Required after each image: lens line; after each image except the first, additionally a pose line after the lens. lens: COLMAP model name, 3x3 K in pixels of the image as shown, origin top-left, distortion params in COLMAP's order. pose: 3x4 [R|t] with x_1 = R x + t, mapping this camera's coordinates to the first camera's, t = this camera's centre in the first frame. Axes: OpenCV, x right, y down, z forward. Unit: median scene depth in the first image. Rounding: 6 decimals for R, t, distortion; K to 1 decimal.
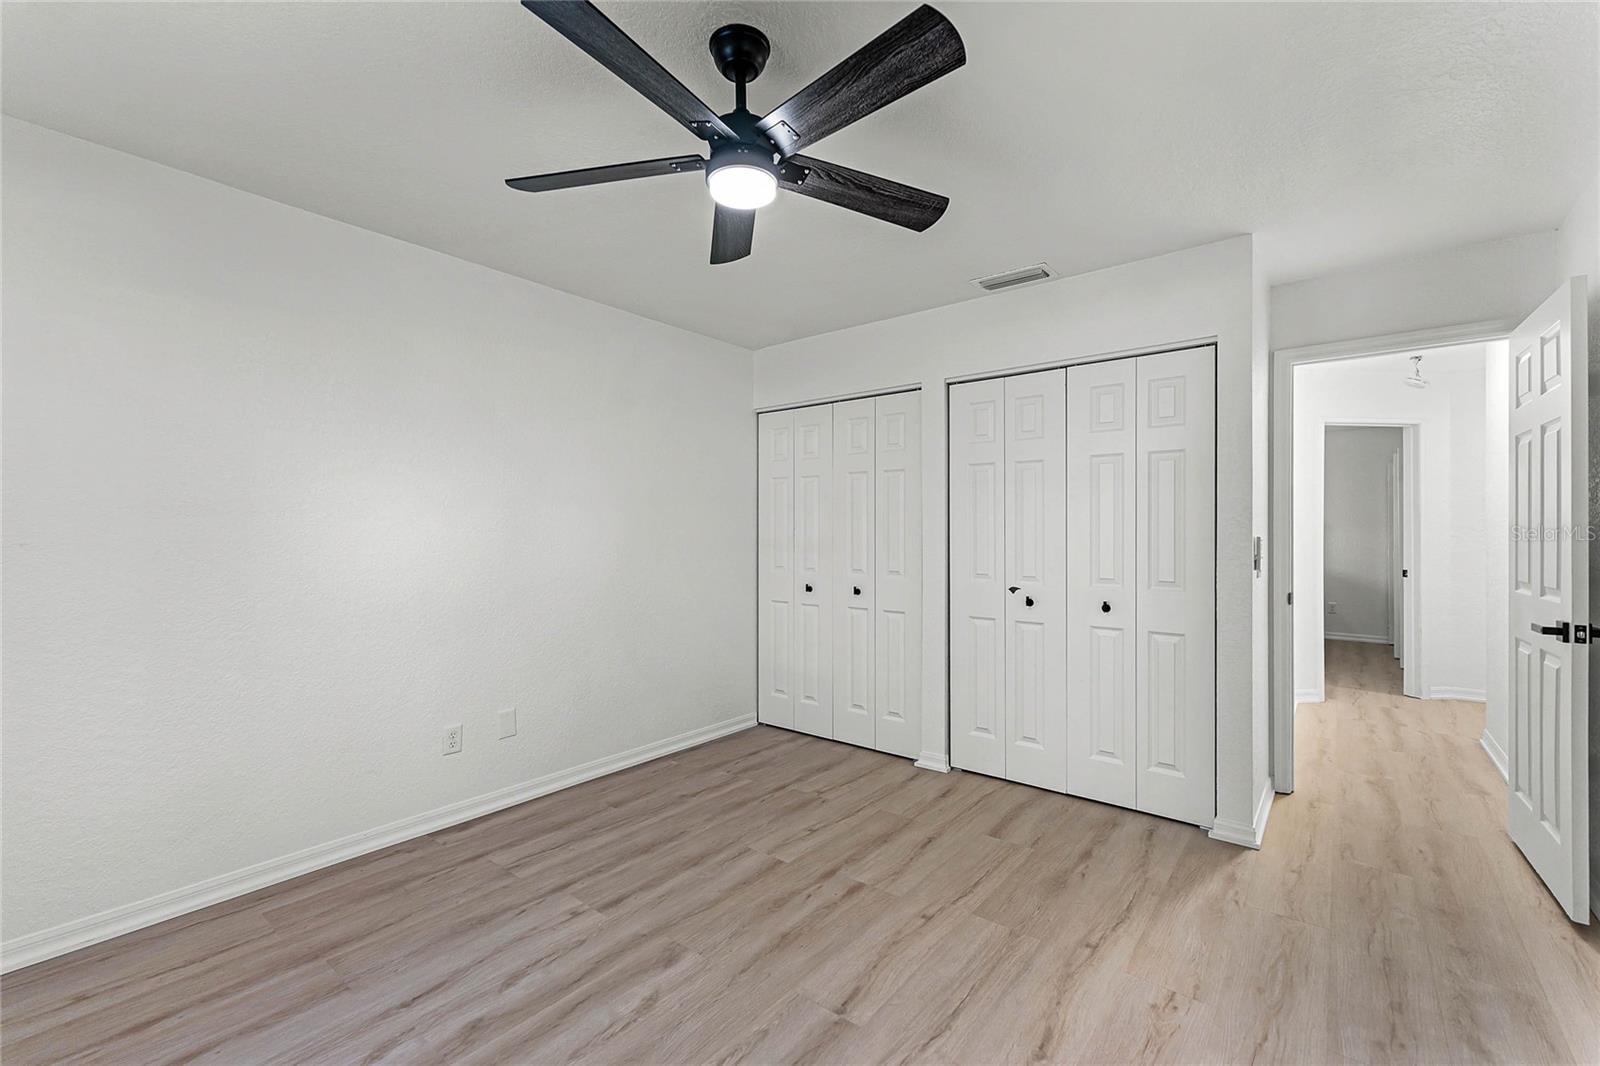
lens RADIAL K [[662.3, 0, 805.0], [0, 662.3, 535.1], [0, 0, 1]] dist [0.002614, 0.000147]
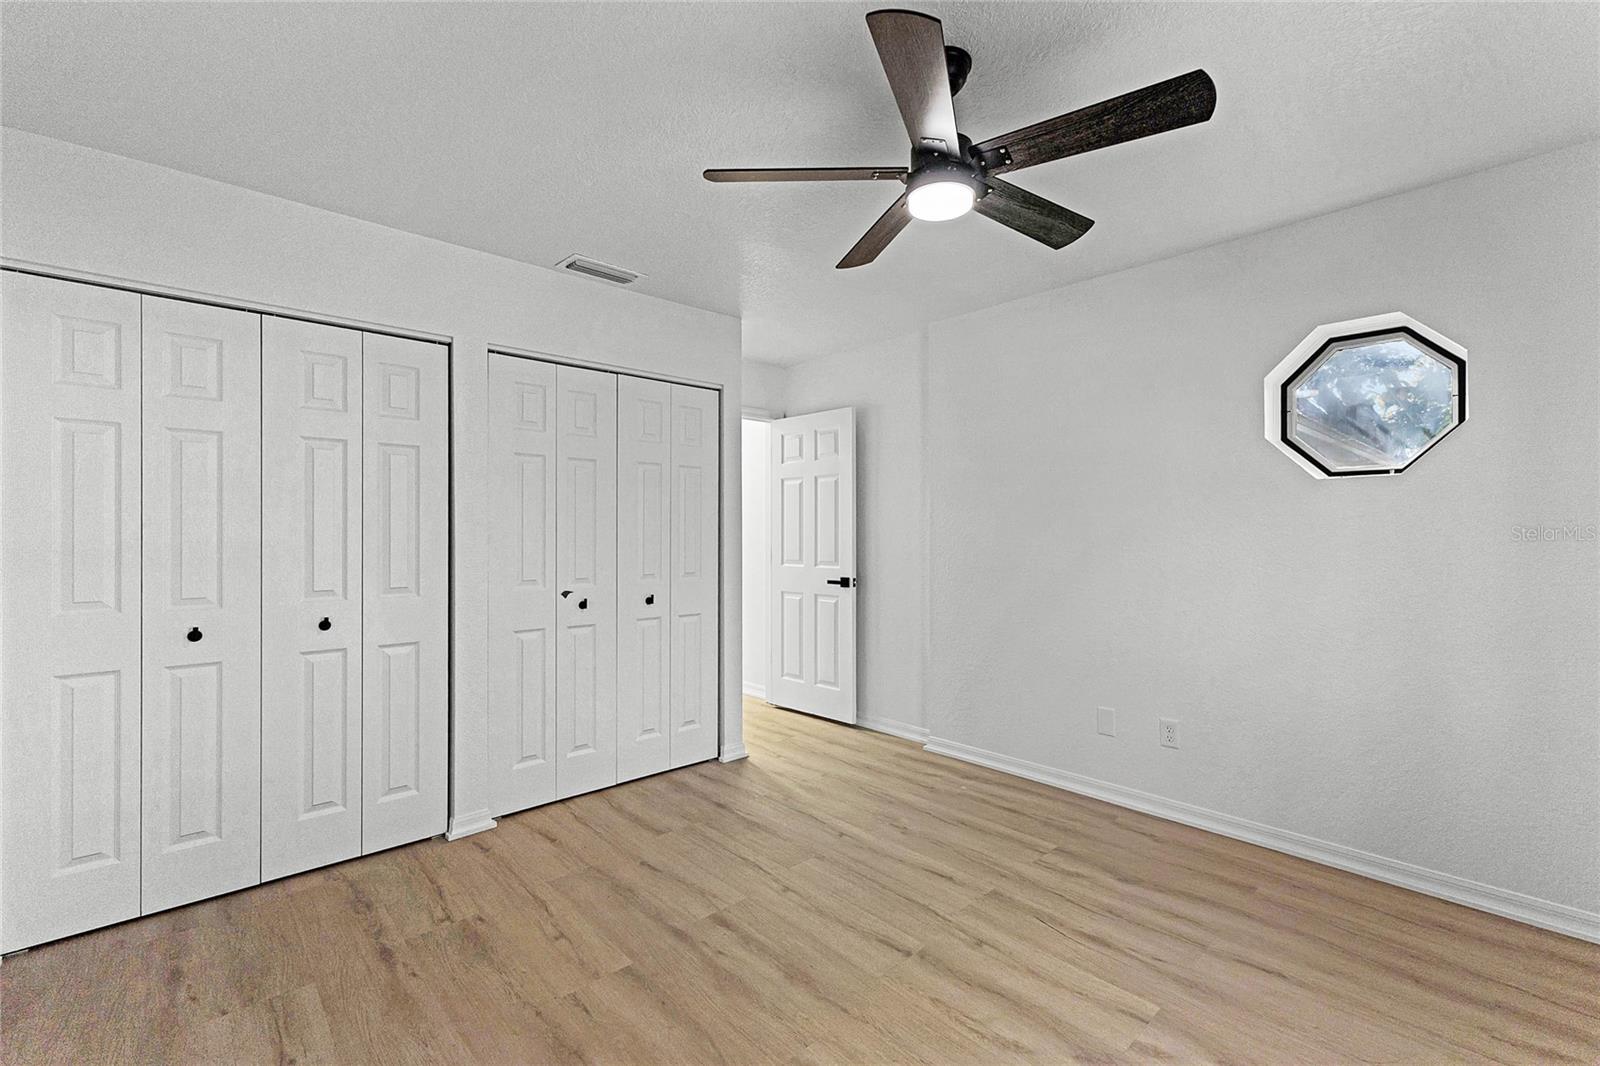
lens RADIAL K [[688.3, 0, 800.0], [0, 688.3, 533.0], [0, 0, 1]] dist [0.002740, 0.000087]
pose [[0.156316, 0.001944, 0.987705, -0.680911], [0.007088, 0.999970, -0.003090, 0.002317], [-0.987682, 0.007484, 0.156298, 0.594275]]
